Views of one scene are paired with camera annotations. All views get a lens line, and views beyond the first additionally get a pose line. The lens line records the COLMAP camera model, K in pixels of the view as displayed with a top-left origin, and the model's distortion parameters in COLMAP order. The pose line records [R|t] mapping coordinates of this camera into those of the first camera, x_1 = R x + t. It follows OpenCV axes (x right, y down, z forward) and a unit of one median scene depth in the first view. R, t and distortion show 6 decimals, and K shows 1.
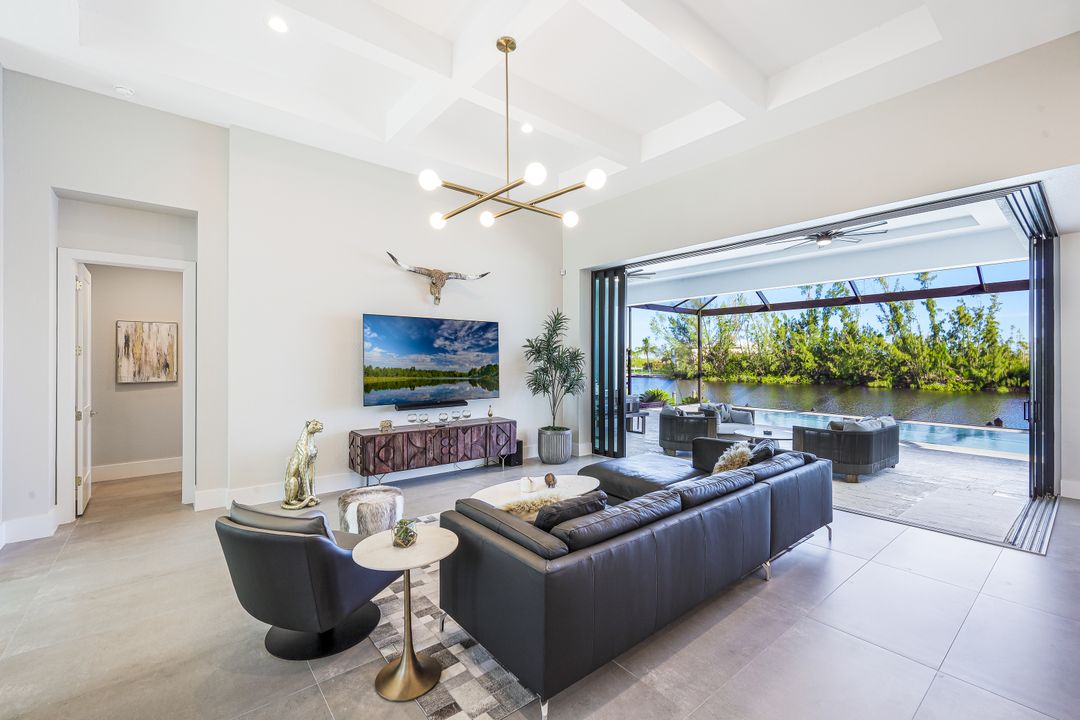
lens RADIAL K [[443.6, 0, 516.1], [0, 443.6, 357.1], [0, 0, 1]] dist [-0.002680, -0.000735]
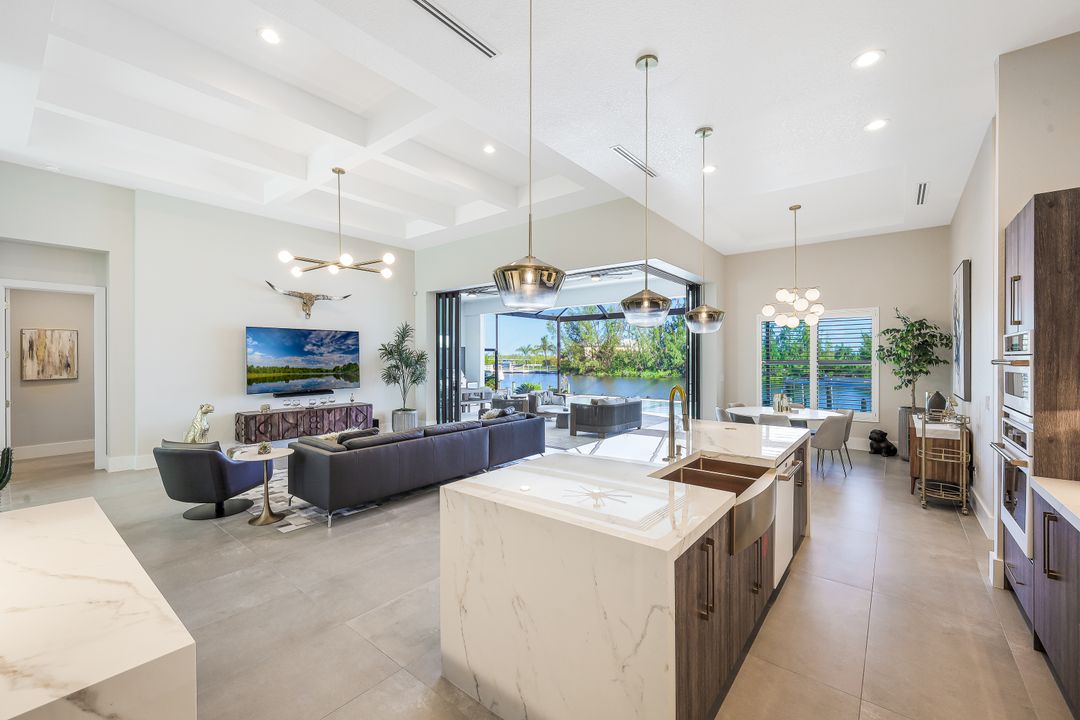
lens RADIAL K [[443.6, 0, 526.5], [0, 443.6, 358.9], [0, 0, 1]] dist [-0.002680, -0.000735]
pose [[0.972980, -0.002457, 0.230874, 0.052922], [-0.000012, 0.999943, 0.010691, -0.003965], [-0.230887, -0.010405, 0.972925, -0.155223]]
